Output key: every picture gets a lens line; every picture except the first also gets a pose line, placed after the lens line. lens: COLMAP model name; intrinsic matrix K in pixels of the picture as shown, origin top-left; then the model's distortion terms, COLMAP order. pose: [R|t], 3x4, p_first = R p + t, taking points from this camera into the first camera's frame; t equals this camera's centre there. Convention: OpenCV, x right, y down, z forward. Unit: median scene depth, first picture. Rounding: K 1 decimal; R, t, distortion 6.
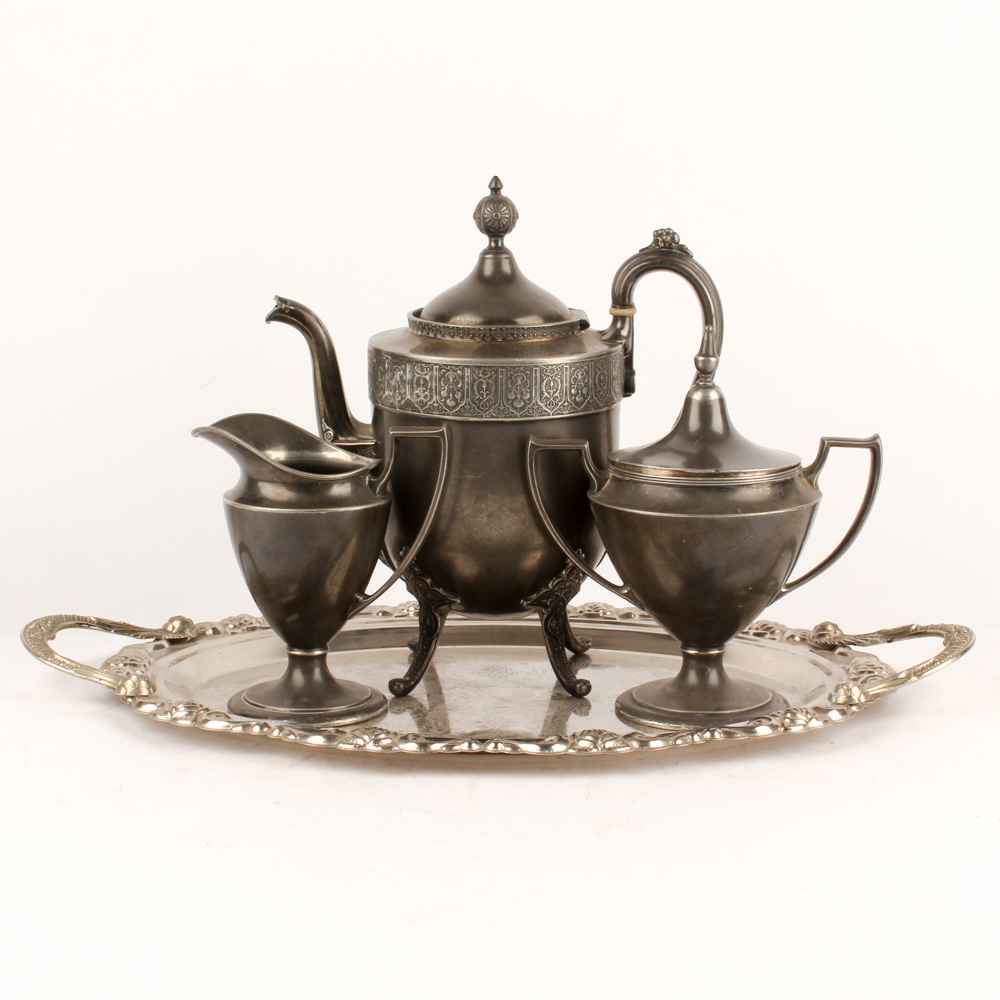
lens RADIAL K [[1491.8, 0, 498.2], [0, 1491.8, 497.0], [0, 0, 1]] dist [-0.017619, 0.000000]
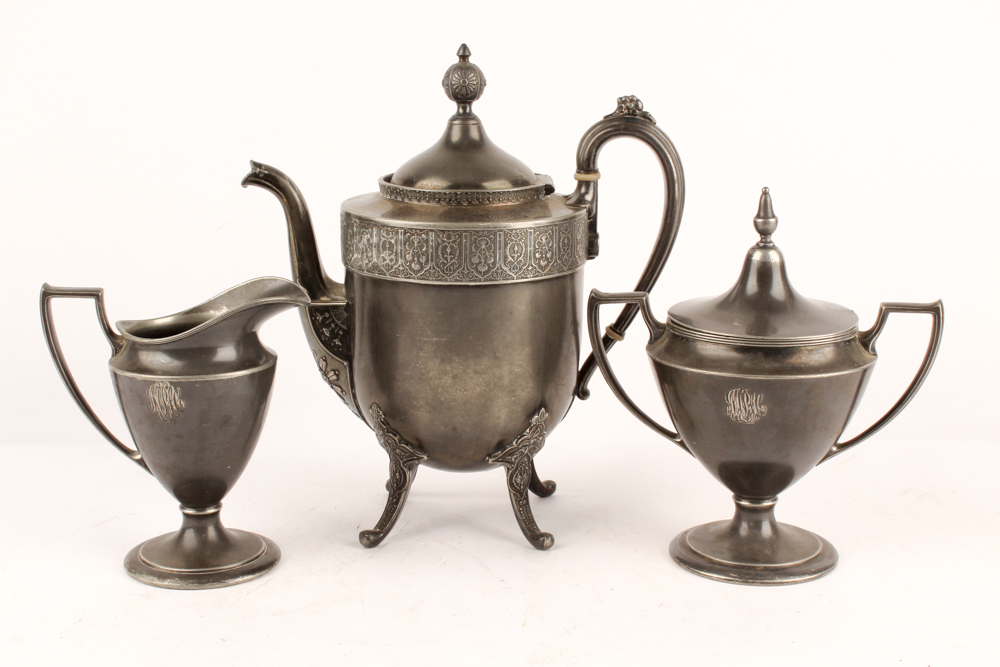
lens RADIAL K [[1173.6, 0, 470.6], [0, 1173.6, 339.4], [0, 0, 1]] dist [-0.007236, 0.000000]
pose [[0.999832, 0.005749, -0.017402, 0.018095], [-0.005553, 0.999921, 0.011304, -0.021119], [0.017465, -0.011205, 0.999785, 0.190820]]
